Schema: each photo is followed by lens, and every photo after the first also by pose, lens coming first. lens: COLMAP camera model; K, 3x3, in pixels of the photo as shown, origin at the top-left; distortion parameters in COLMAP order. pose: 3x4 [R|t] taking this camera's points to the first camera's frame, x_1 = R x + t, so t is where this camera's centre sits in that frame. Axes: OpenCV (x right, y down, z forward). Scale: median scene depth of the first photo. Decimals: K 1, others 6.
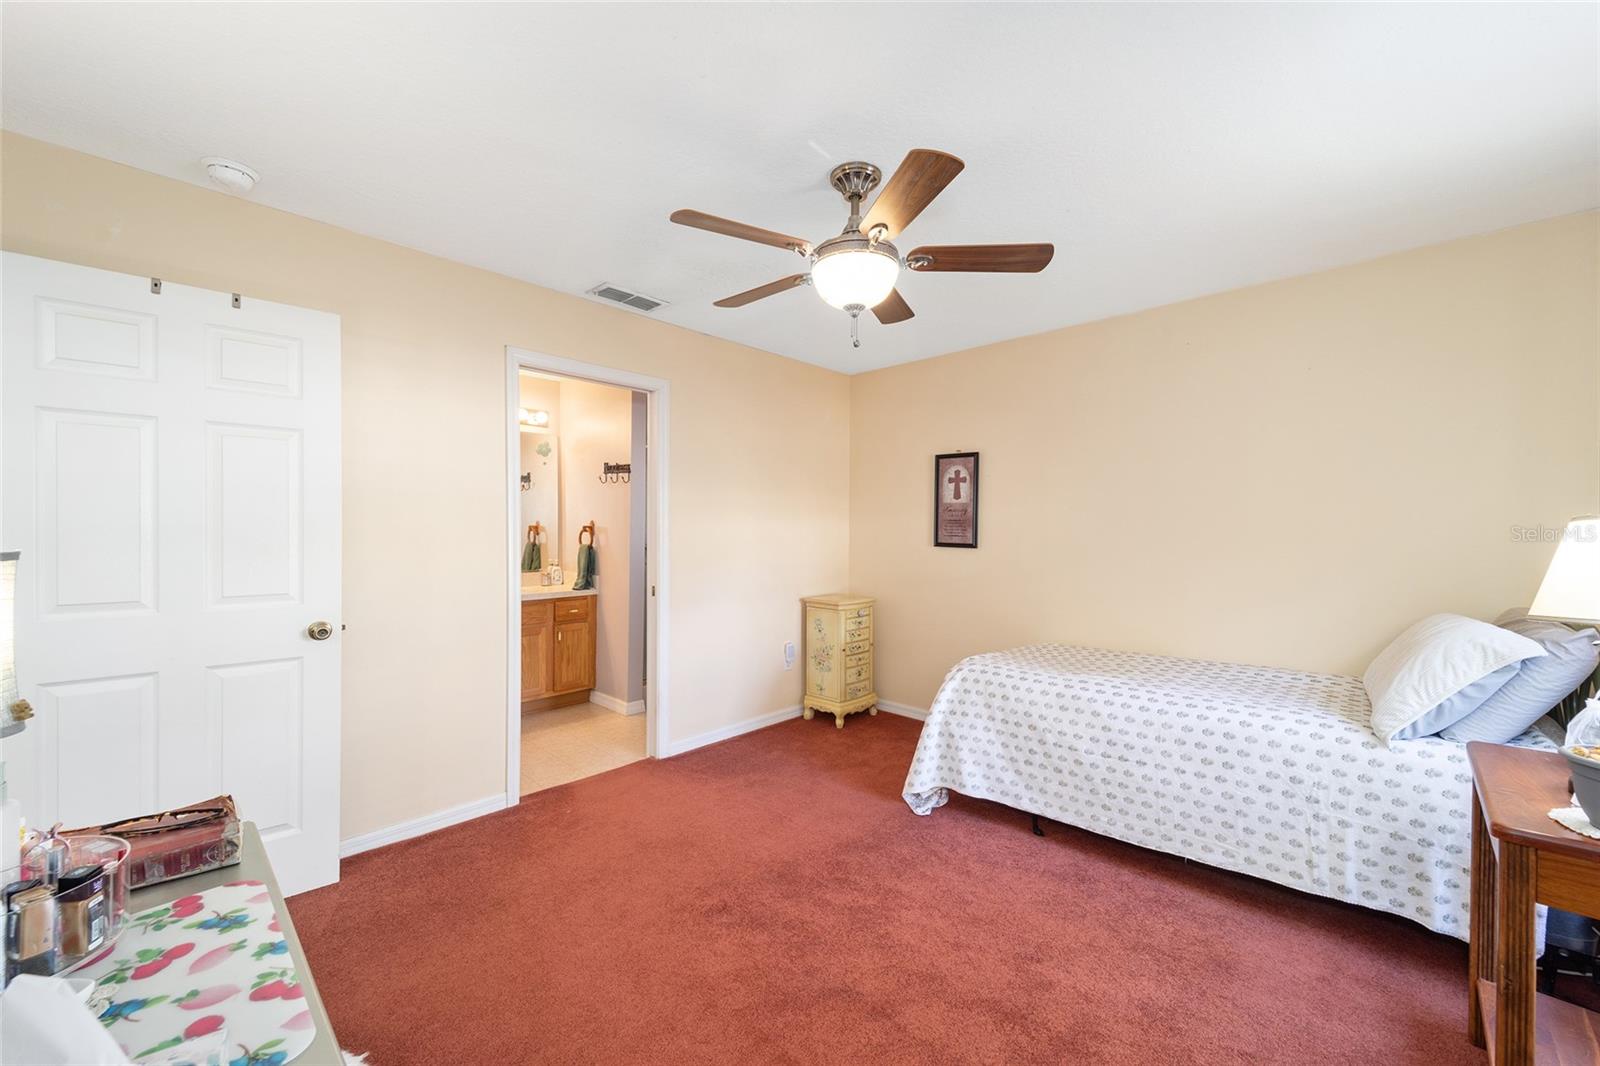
lens RADIAL K [[626.7, 0, 795.1], [0, 626.7, 534.4], [0, 0, 1]] dist [0.033573, -0.012351]
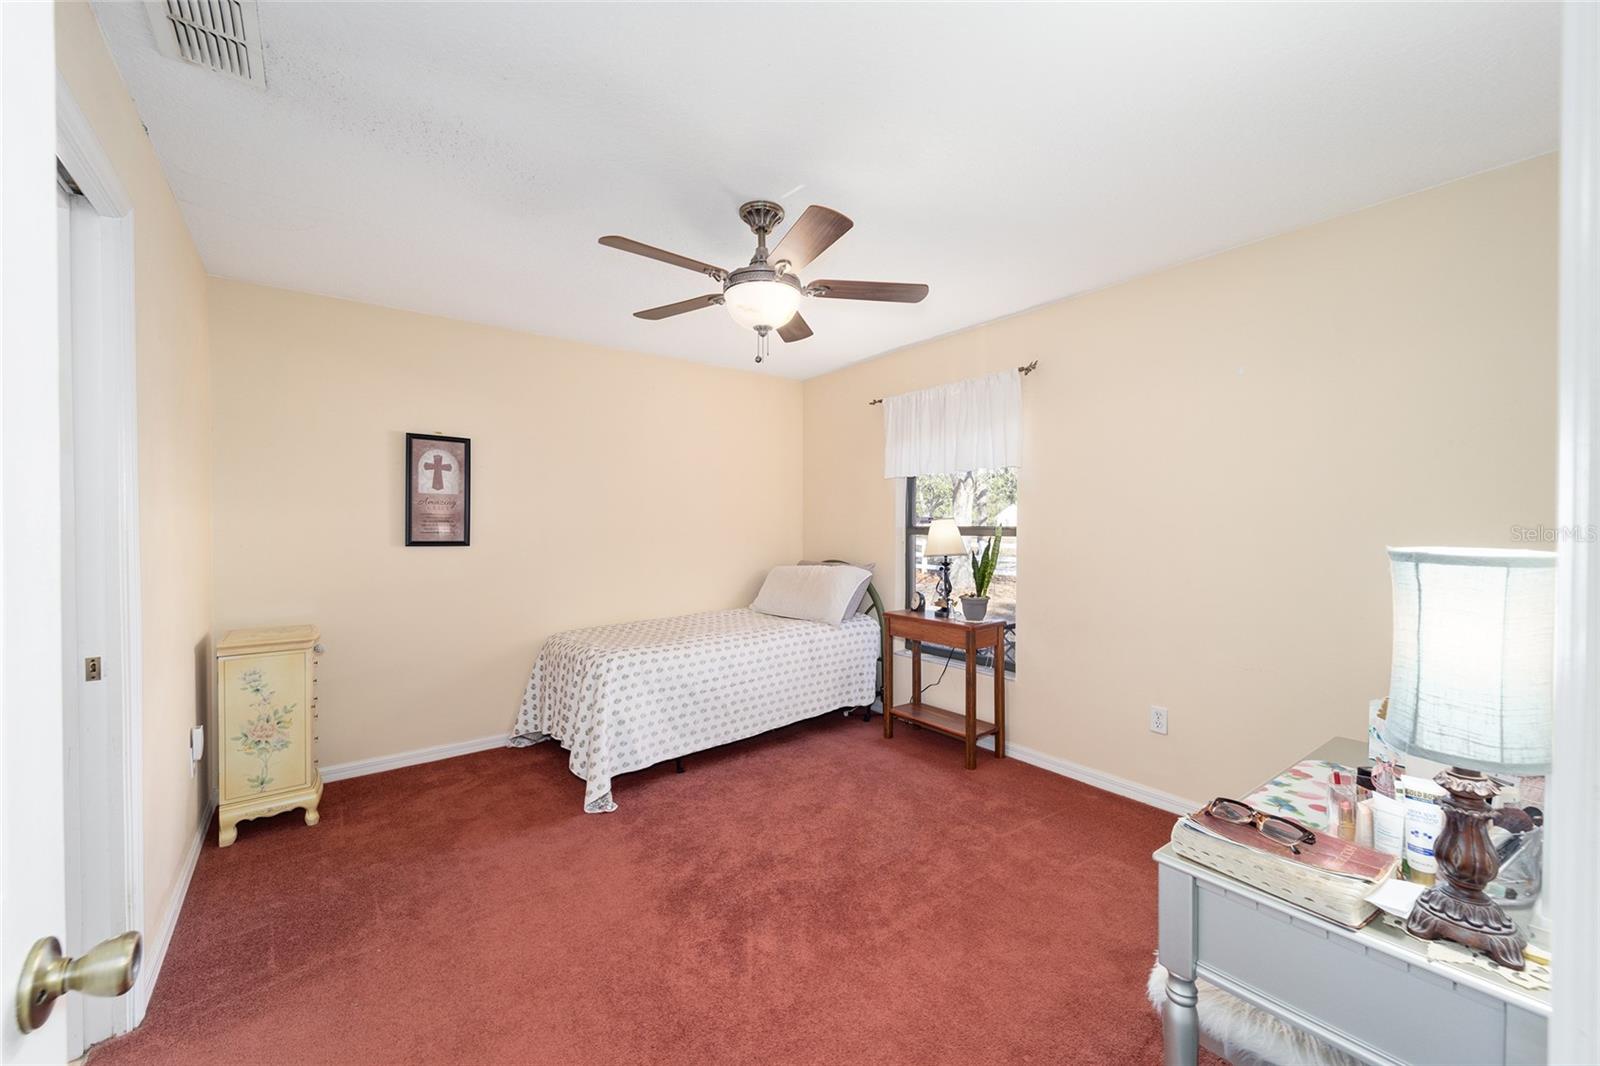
lens RADIAL K [[626.7, 0, 795.1], [0, 626.7, 534.4], [0, 0, 1]] dist [0.033573, -0.012351]
pose [[0.142141, -0.017243, 0.989696, -0.526852], [0.011879, 0.999806, 0.015713, -0.003030], [-0.989775, 0.009523, 0.142318, 0.404306]]
